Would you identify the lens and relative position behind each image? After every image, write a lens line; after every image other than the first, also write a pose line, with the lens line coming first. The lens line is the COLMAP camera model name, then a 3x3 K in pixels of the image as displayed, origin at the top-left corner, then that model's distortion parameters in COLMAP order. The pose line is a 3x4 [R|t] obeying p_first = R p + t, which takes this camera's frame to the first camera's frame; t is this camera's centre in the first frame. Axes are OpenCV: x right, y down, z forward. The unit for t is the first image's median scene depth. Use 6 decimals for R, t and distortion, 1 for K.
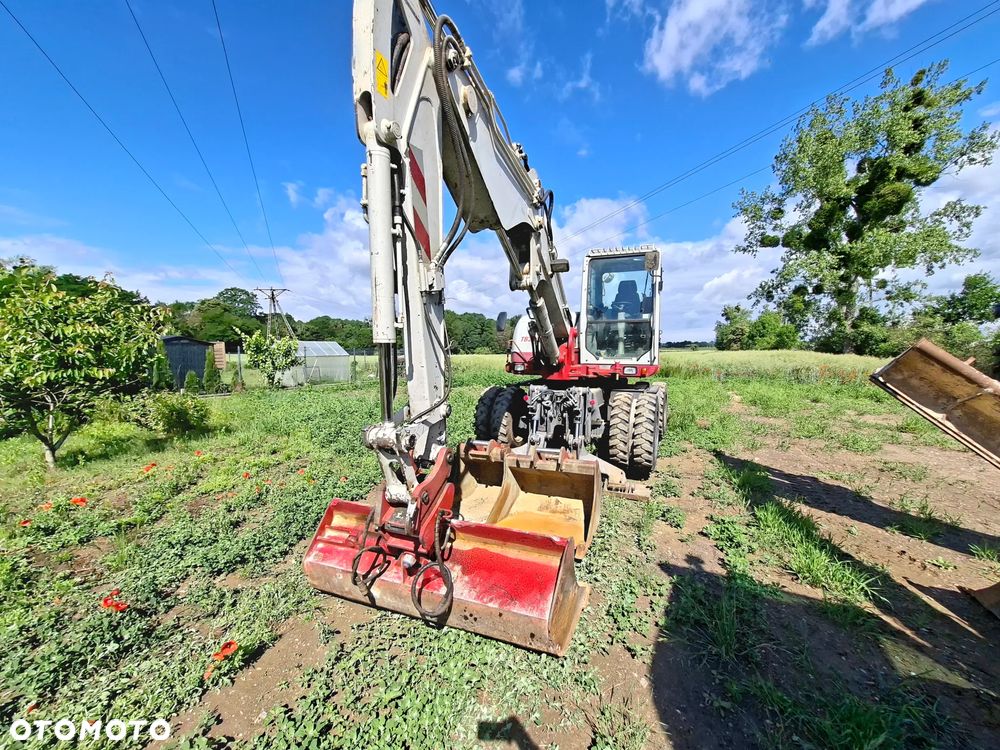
lens RADIAL K [[410.1, 0, 500.0], [0, 410.1, 383.2], [0, 0, 1]] dist [-0.016693, 0.000008]
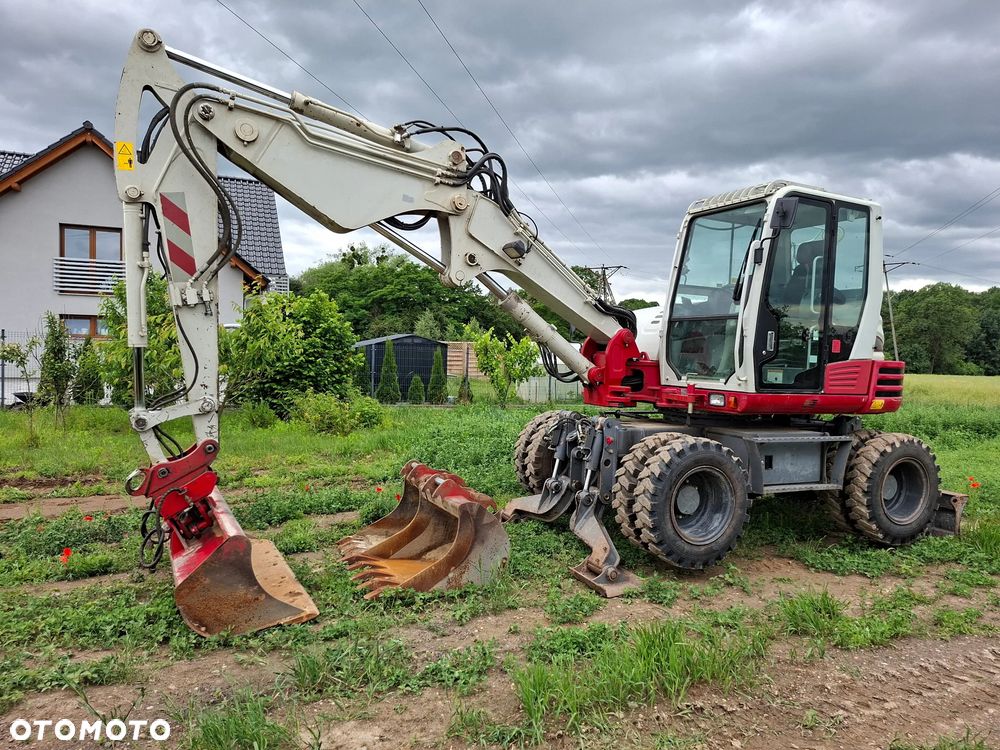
lens RADIAL K [[686.9, 0, 502.3], [0, 686.9, 377.9], [0, 0, 1]] dist [0.090721, -0.120944]
pose [[0.753047, 0.049027, -0.656138, 0.864081], [-0.082583, 0.996377, -0.020331, -0.020290], [0.652764, 0.069496, 0.754367, 0.031335]]
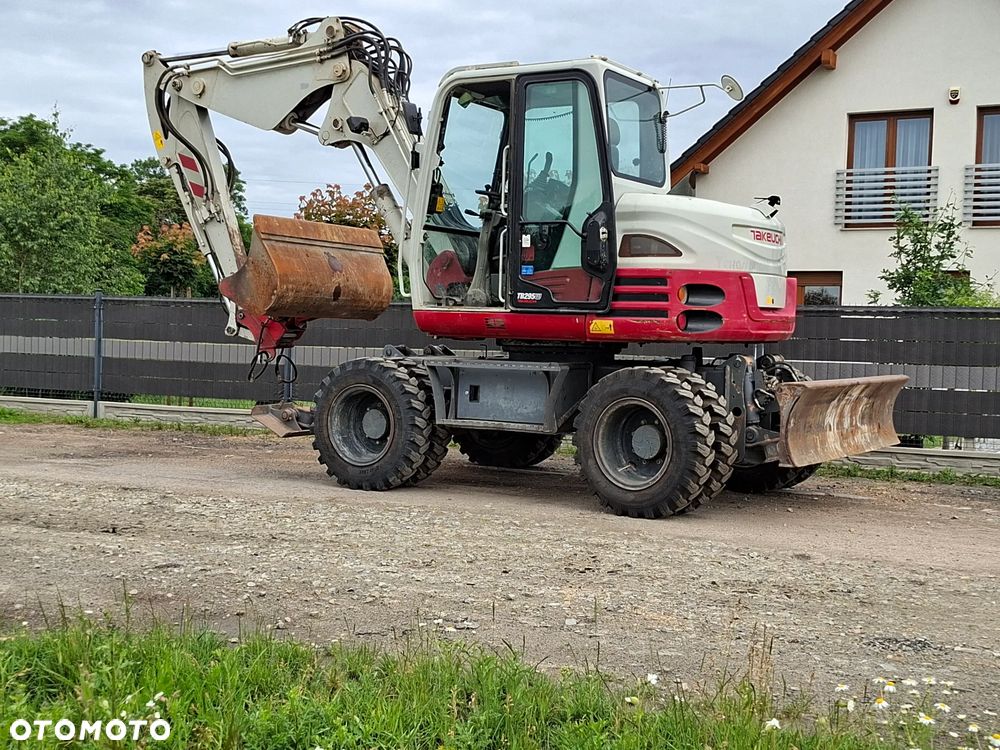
lens RADIAL K [[1312.3, 0, 493.4], [0, 1312.3, 397.1], [0, 0, 1]] dist [0.108268, -0.062233]
pose [[-0.173862, 0.043684, -0.983801, 2.333273], [-0.094947, 0.993618, 0.060899, -0.053137], [0.980182, 0.103997, -0.168604, 1.587411]]
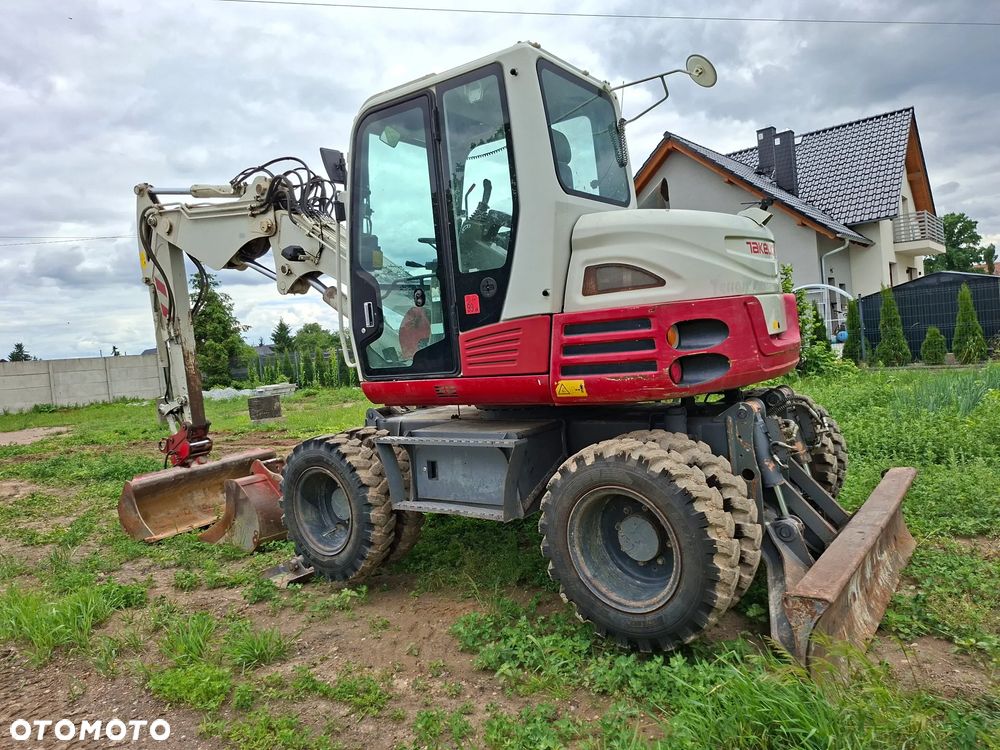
lens RADIAL K [[690.4, 0, 496.1], [0, 690.4, 383.8], [0, 0, 1]] dist [0.098055, -0.130389]
pose [[-0.230353, 0.086039, -0.969296, 1.270517], [0.022127, 0.996289, 0.083176, -0.120618], [0.972856, -0.002288, -0.231402, 1.512981]]
